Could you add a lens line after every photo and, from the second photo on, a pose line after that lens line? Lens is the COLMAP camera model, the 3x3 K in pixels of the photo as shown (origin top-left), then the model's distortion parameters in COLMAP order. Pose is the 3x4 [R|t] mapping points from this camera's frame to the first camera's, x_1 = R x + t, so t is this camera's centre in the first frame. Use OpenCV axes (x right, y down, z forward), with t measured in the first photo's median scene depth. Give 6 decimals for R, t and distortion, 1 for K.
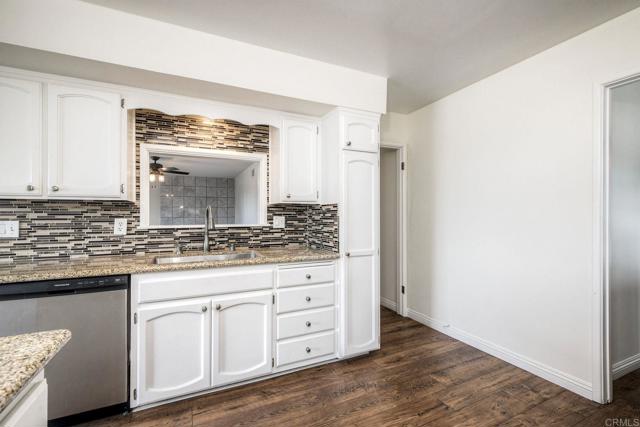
lens RADIAL K [[283.5, 0, 322.0], [0, 283.5, 215.5], [0, 0, 1]] dist [0.000278, -0.000144]
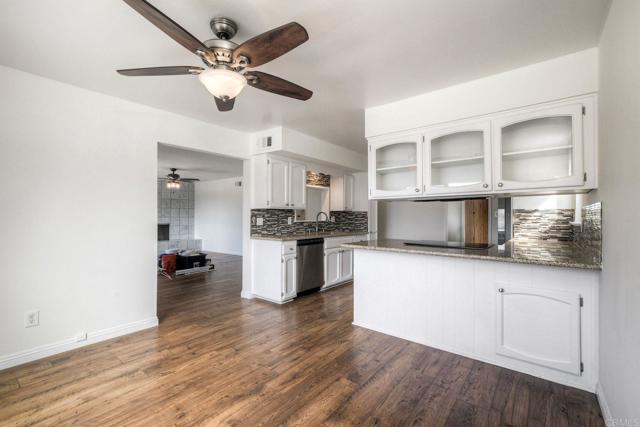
lens RADIAL K [[283.5, 0, 323.0], [0, 283.5, 212.0], [0, 0, 1]] dist [0.000278, -0.000144]
pose [[0.888568, 0.014155, 0.458526, -1.450823], [-0.006941, 0.999824, -0.017415, 0.007268], [-0.458691, 0.012292, 0.888511, -1.044796]]
